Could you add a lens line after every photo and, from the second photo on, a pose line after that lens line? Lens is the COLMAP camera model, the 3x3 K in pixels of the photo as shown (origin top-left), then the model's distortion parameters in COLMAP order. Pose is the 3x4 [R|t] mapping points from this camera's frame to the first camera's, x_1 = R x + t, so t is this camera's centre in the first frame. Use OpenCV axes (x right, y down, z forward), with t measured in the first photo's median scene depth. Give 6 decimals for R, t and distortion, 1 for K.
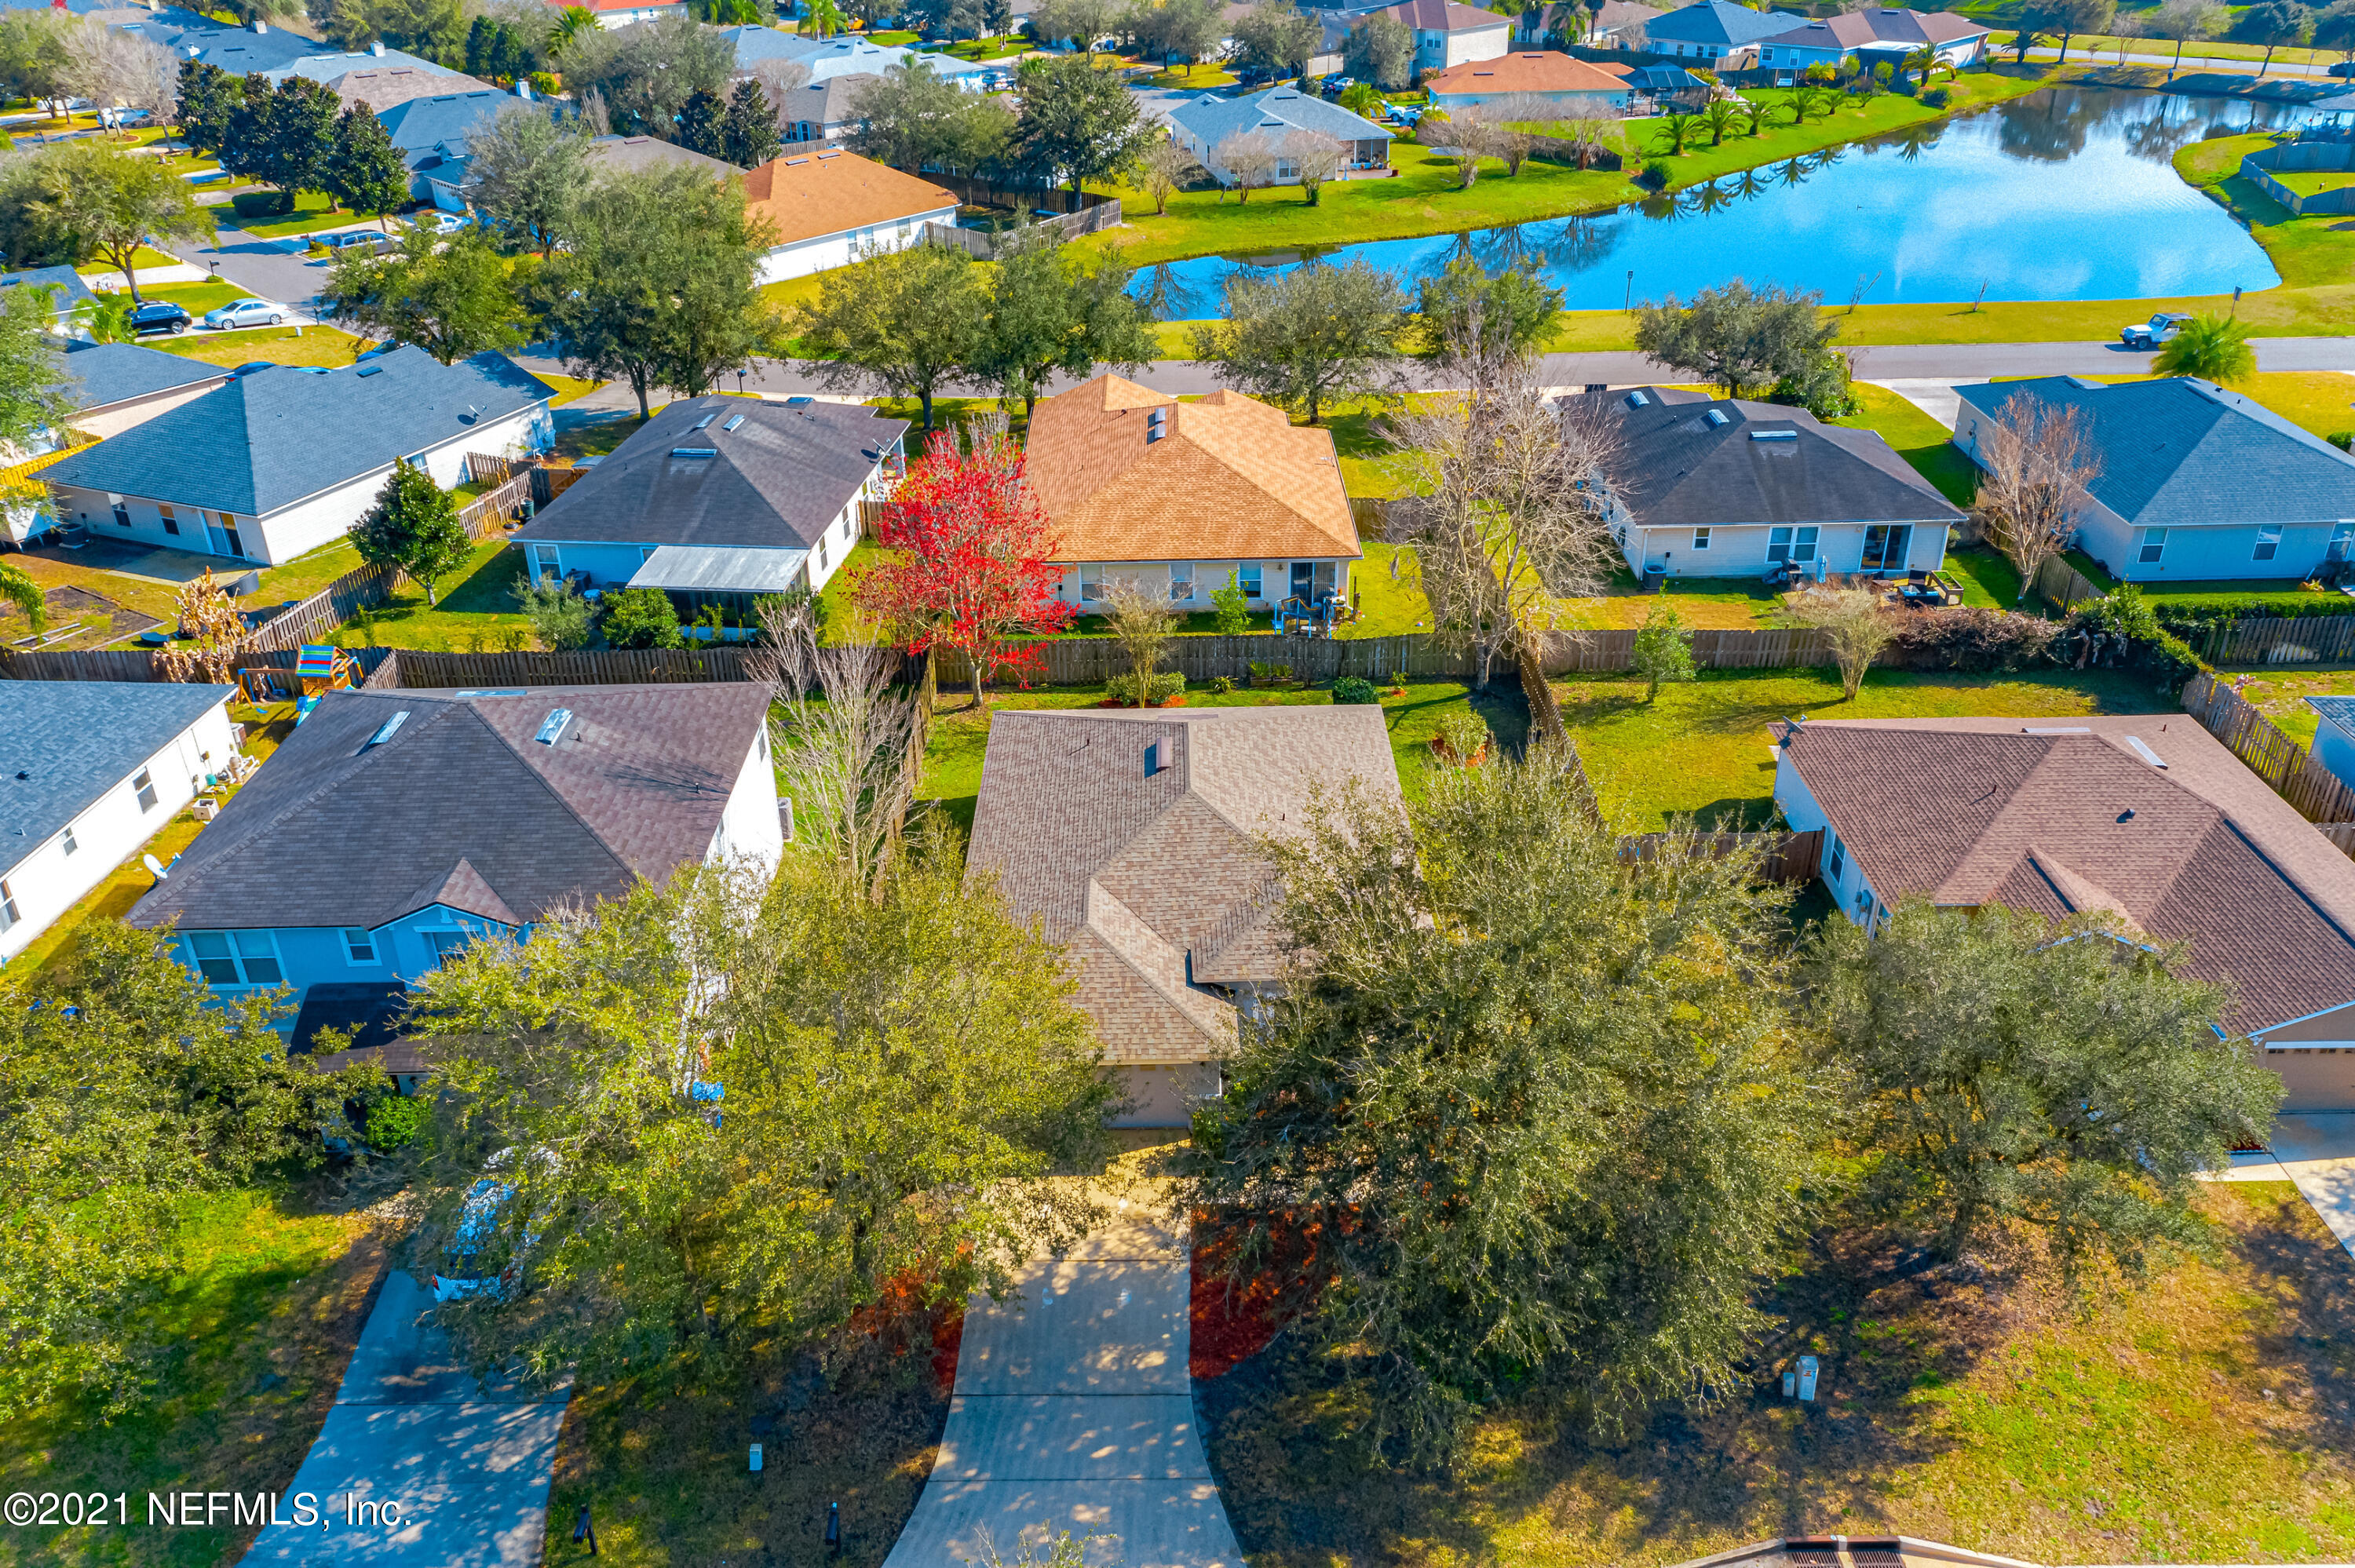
lens RADIAL K [[1822.4, 0, 1189.7], [0, 1822.4, 777.8], [0, 0, 1]] dist [0.026356, 0.011916]
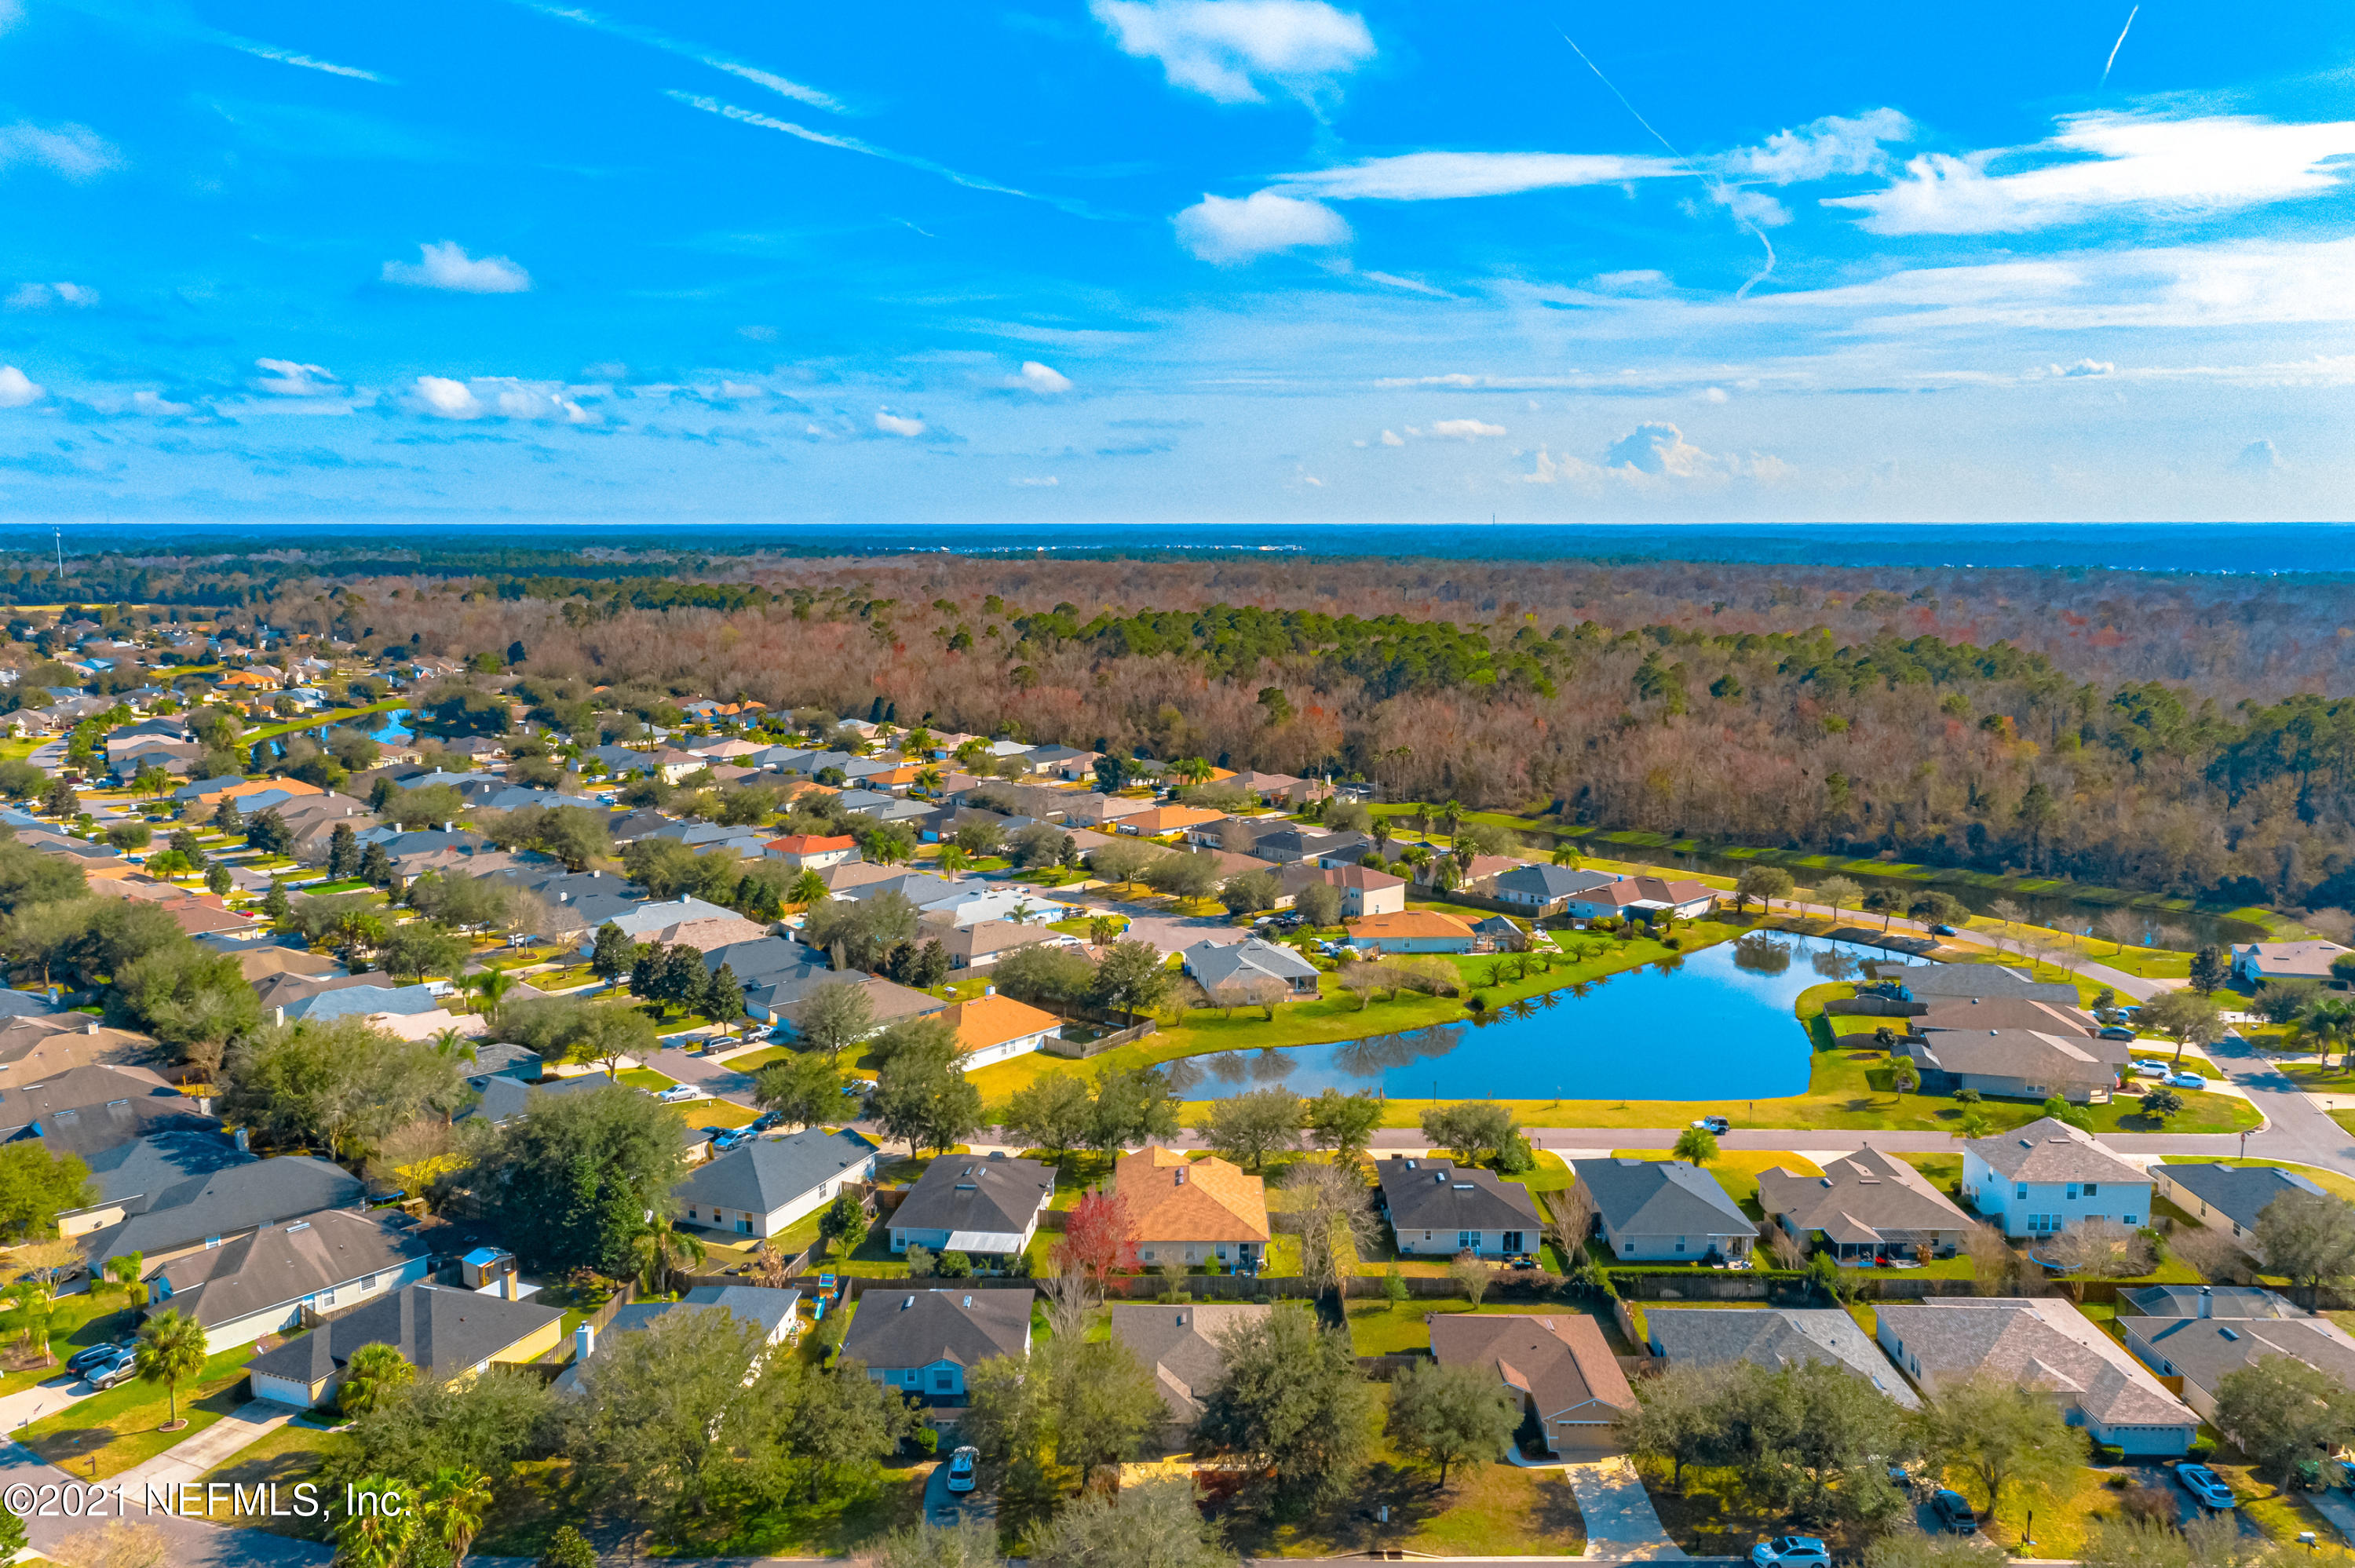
lens RADIAL K [[1822.4, 0, 1179.0], [0, 1822.4, 776.8], [0, 0, 1]] dist [0.026356, 0.011916]
pose [[0.999847, 0.014816, -0.009289, -0.005471], [-0.017137, 0.935862, -0.351950, 0.122394], [0.003479, 0.352056, 0.935973, -1.172780]]
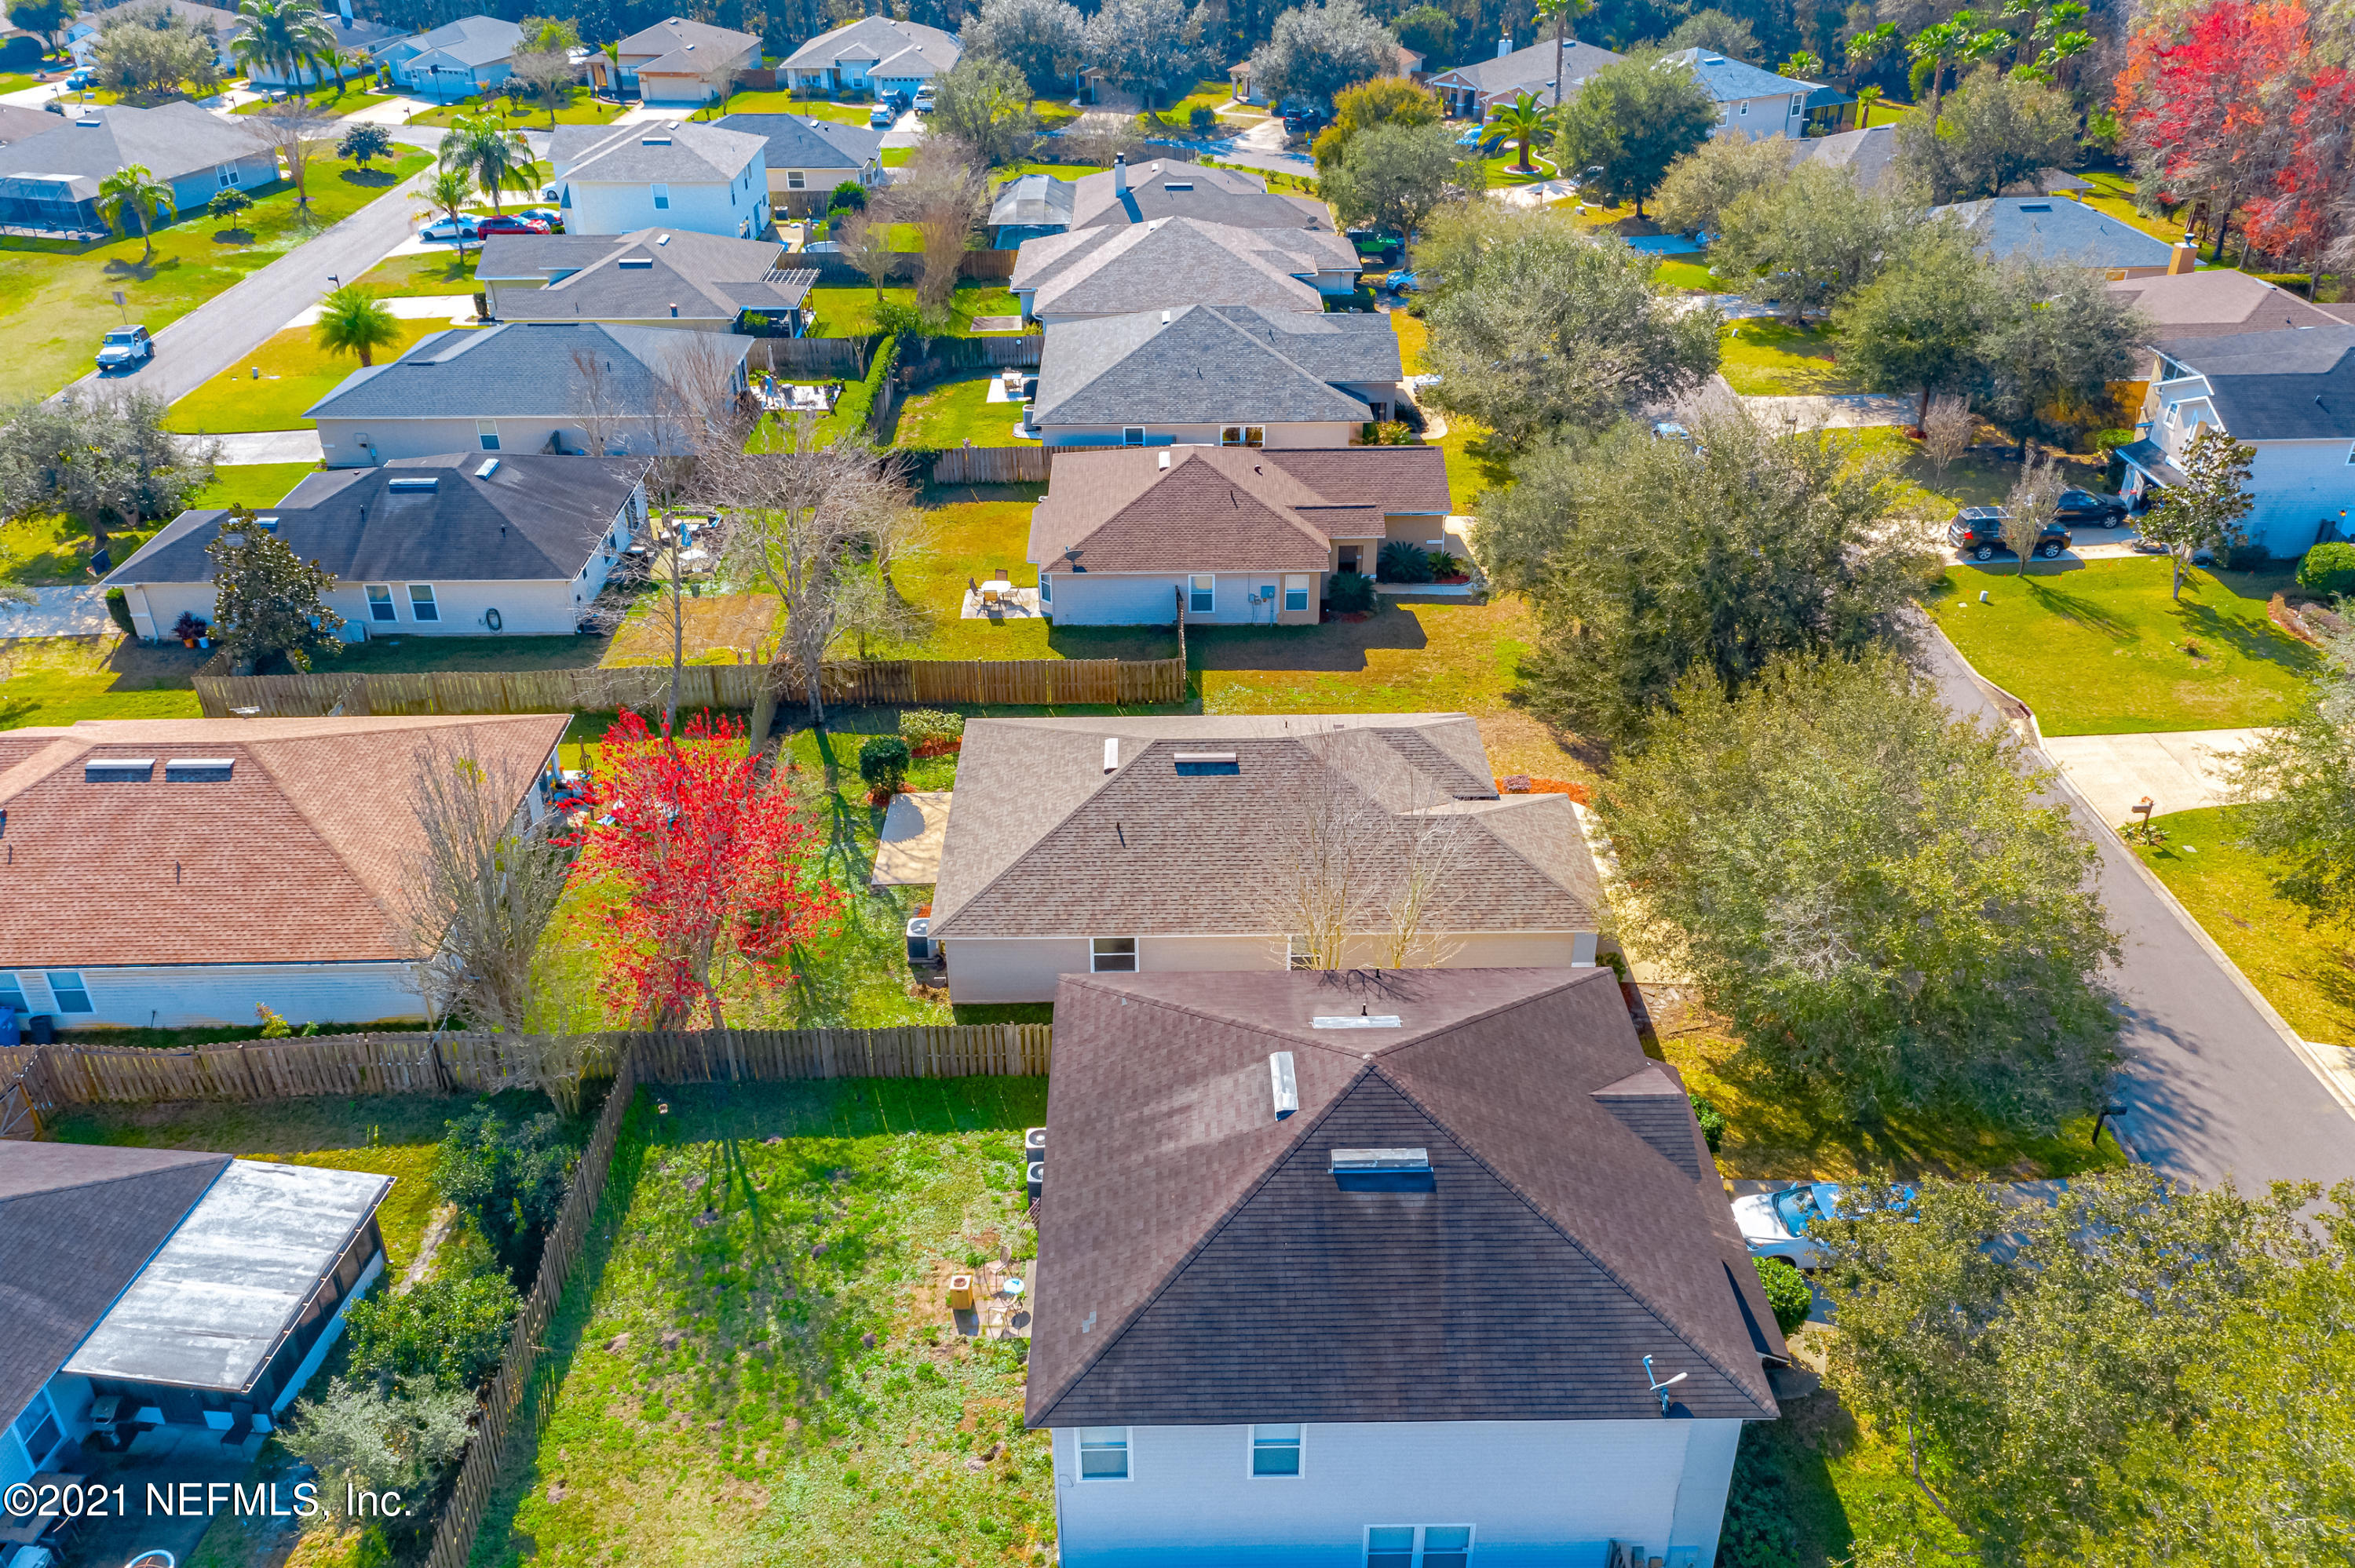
lens RADIAL K [[1822.4, 0, 1176.8], [0, 1822.4, 785.3], [0, 0, 1]] dist [0.026356, 0.011916]
pose [[0.000927, -0.491343, 0.870966, -0.593975], [0.484498, 0.762135, 0.429432, -0.291062], [-0.874792, 0.421583, 0.238761, 0.503805]]
